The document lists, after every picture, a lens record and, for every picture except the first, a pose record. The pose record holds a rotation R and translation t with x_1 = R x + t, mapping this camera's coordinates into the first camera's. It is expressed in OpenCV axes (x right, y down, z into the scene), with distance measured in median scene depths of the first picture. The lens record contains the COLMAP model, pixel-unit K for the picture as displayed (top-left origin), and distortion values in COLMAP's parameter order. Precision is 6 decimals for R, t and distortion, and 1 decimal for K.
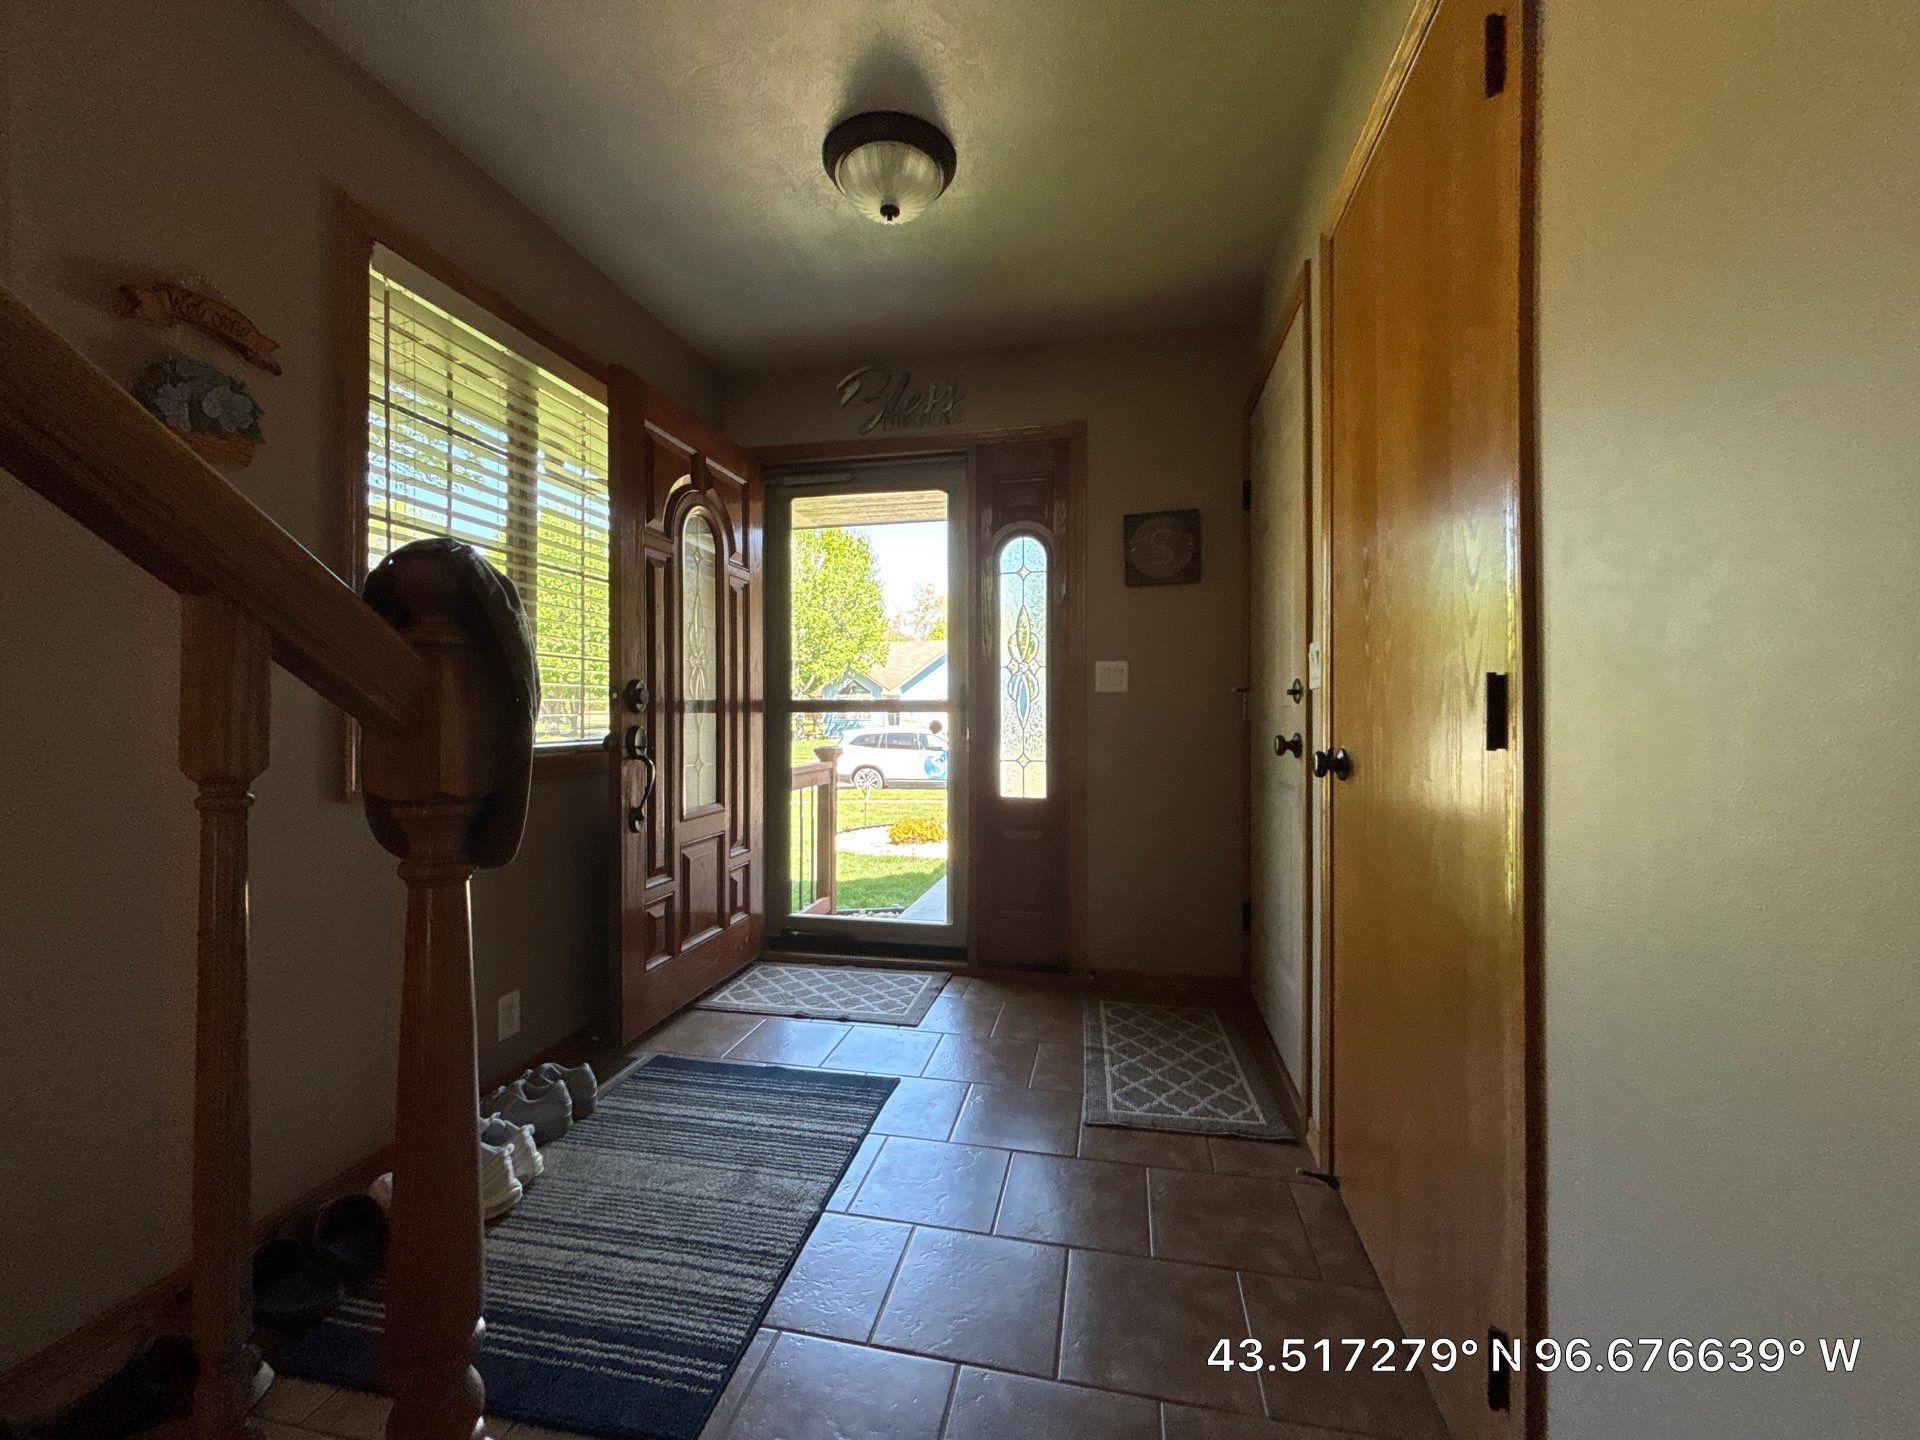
lens RADIAL K [[773.9, 0, 952.6], [0, 773.9, 712.7], [0, 0, 1]] dist [-0.000589, -0.000094]
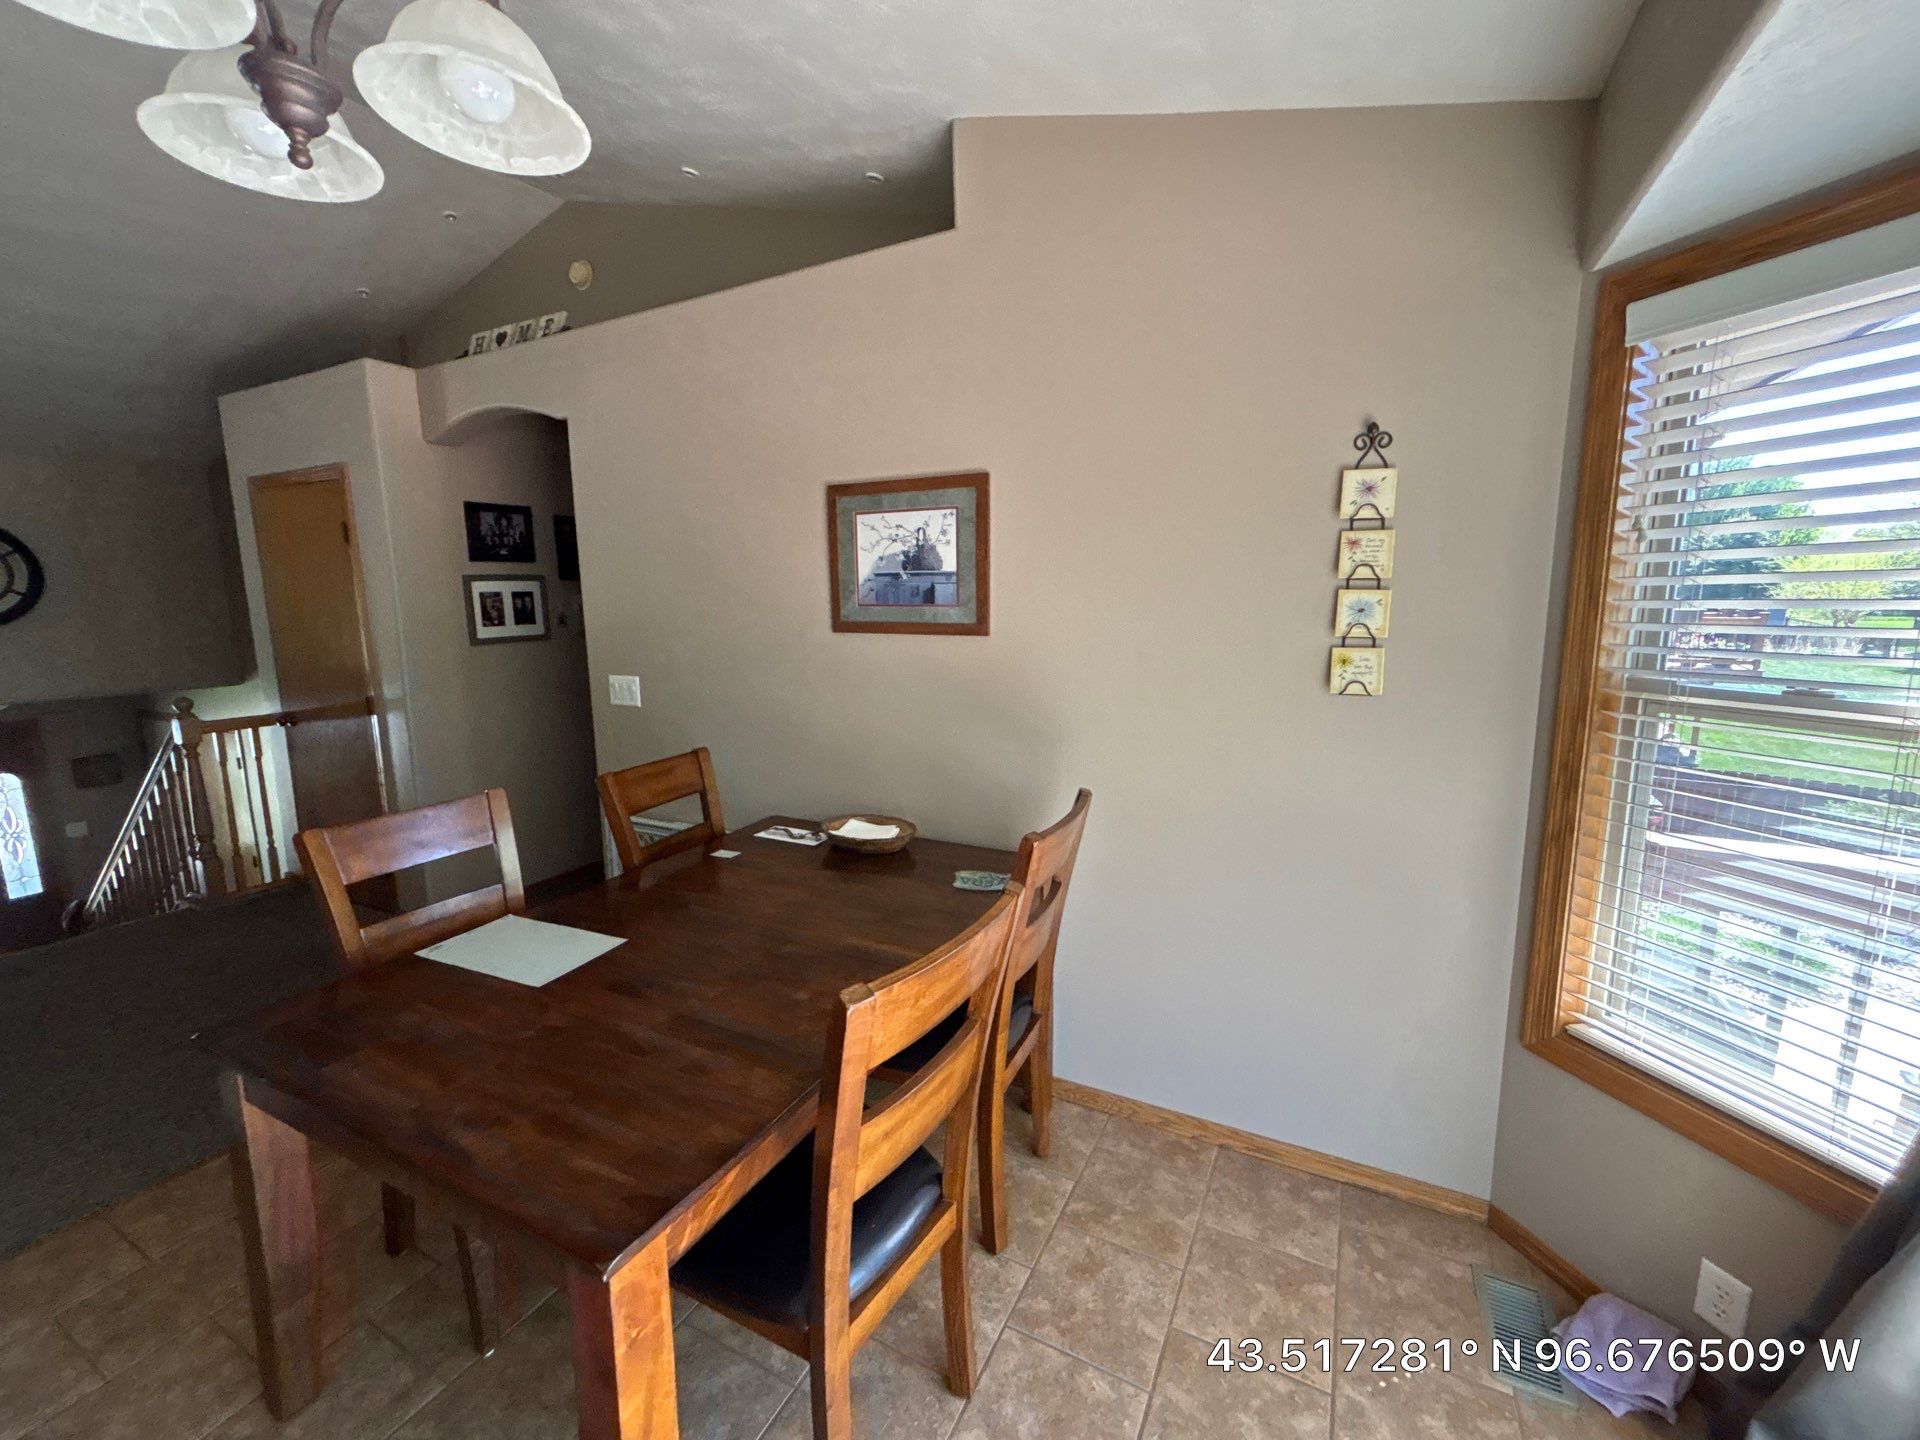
lens RADIAL K [[772.2, 0, 959.1], [0, 772.2, 714.9], [0, 0, 1]] dist [-0.001581, 0.000095]
pose [[0.268814, -0.153264, 0.950920, -1.210110], [0.010795, 0.987676, 0.156137, -0.711602], [-0.963132, -0.031707, 0.267155, -2.106451]]
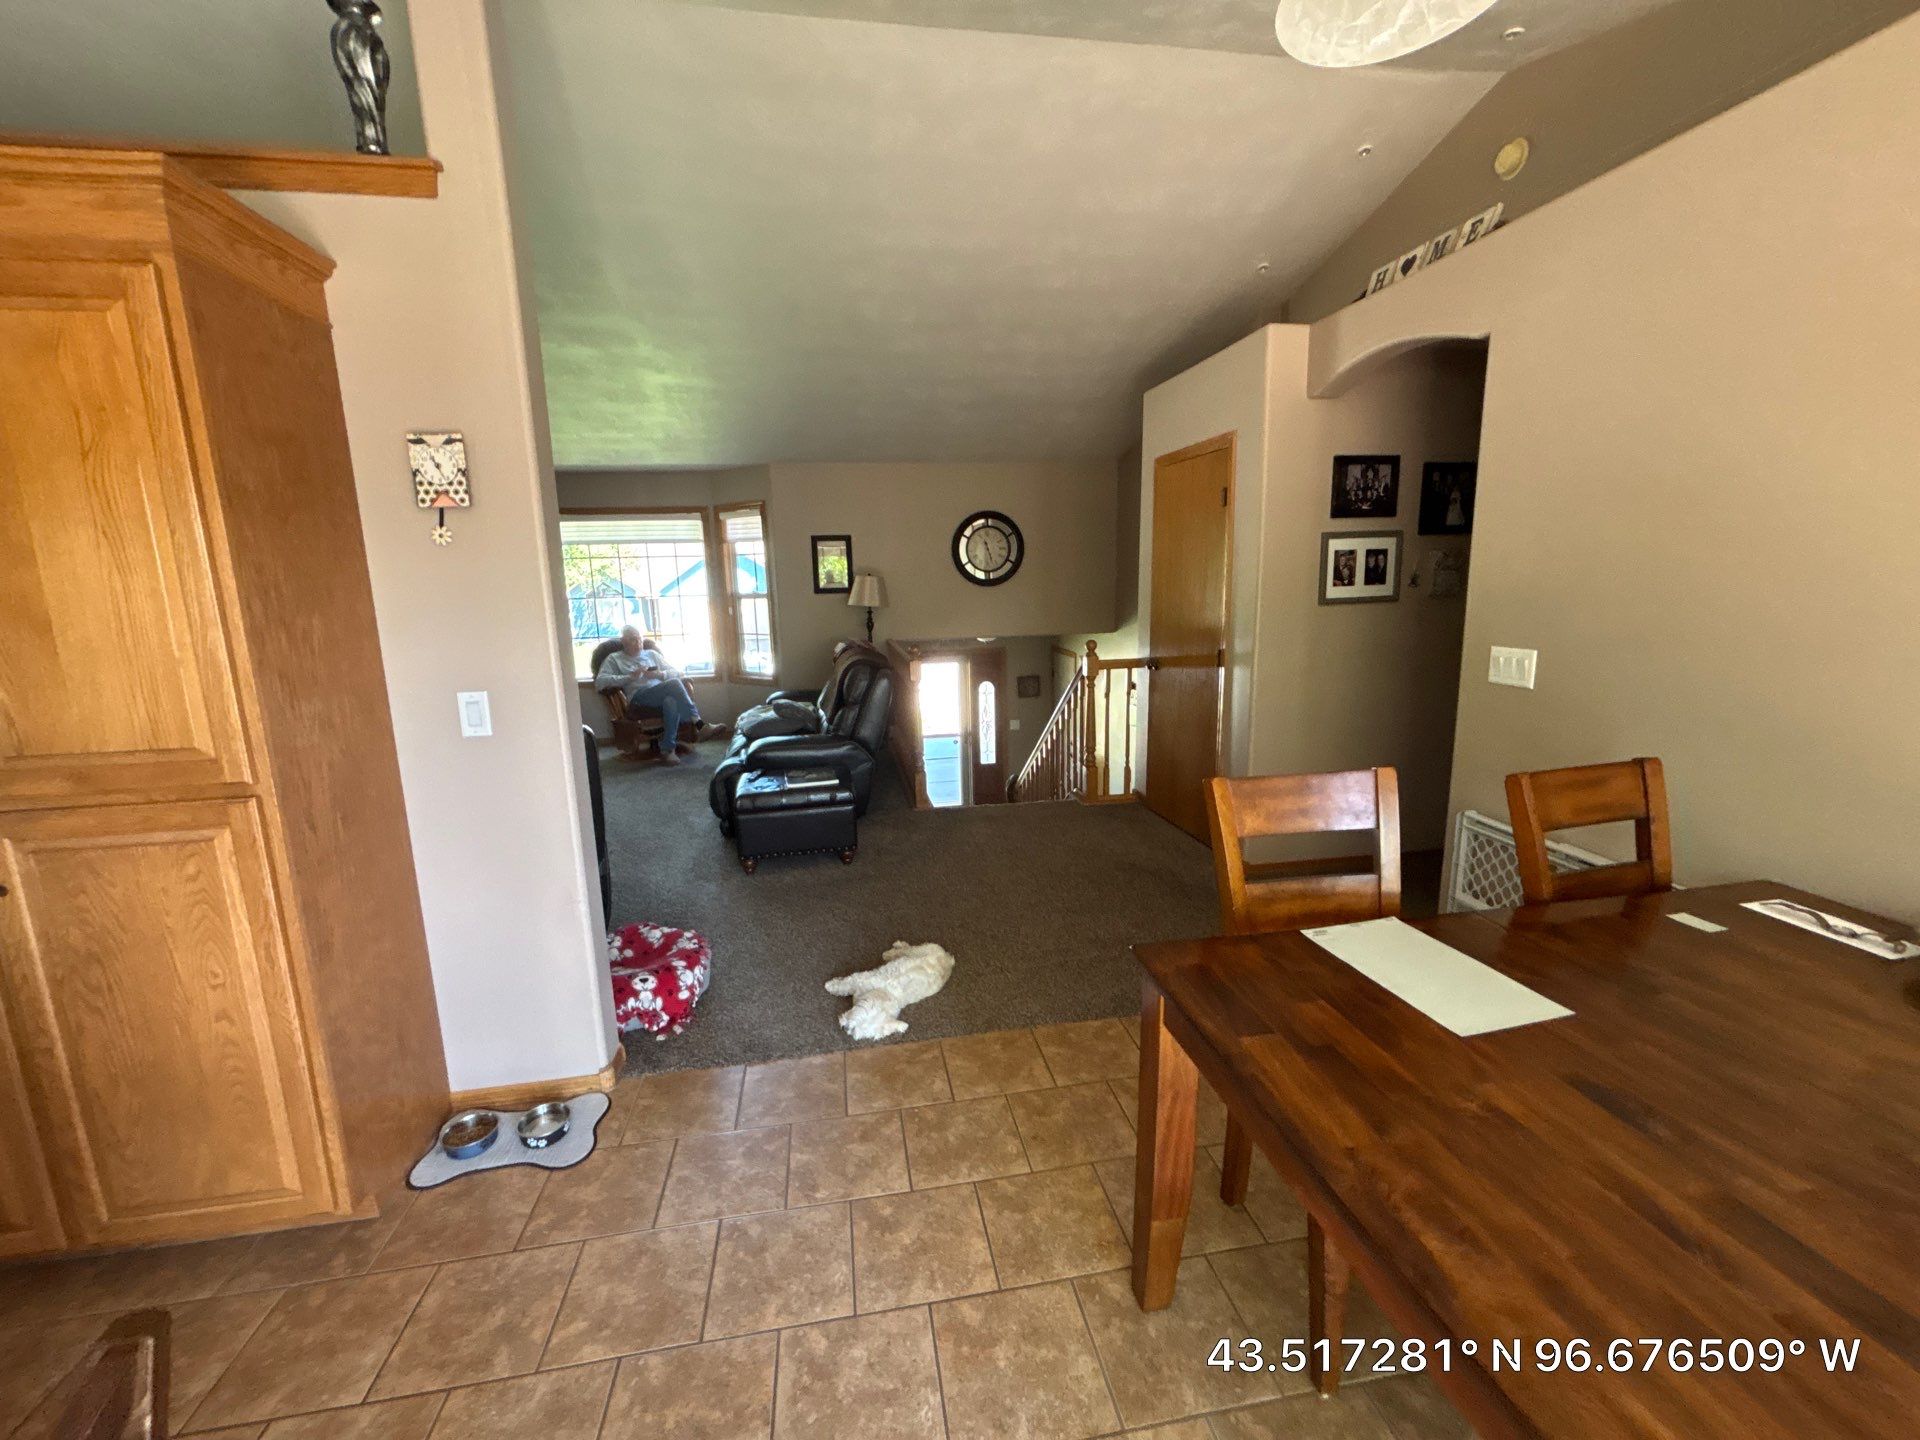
lens RADIAL K [[772.2, 0, 959.1], [0, 772.2, 714.9], [0, 0, 1]] dist [-0.001581, 0.000095]
pose [[0.929847, -0.089277, 0.356952, -1.199451], [0.024474, 0.982976, 0.182096, -0.701999], [-0.367132, -0.160585, 0.916202, -1.942500]]
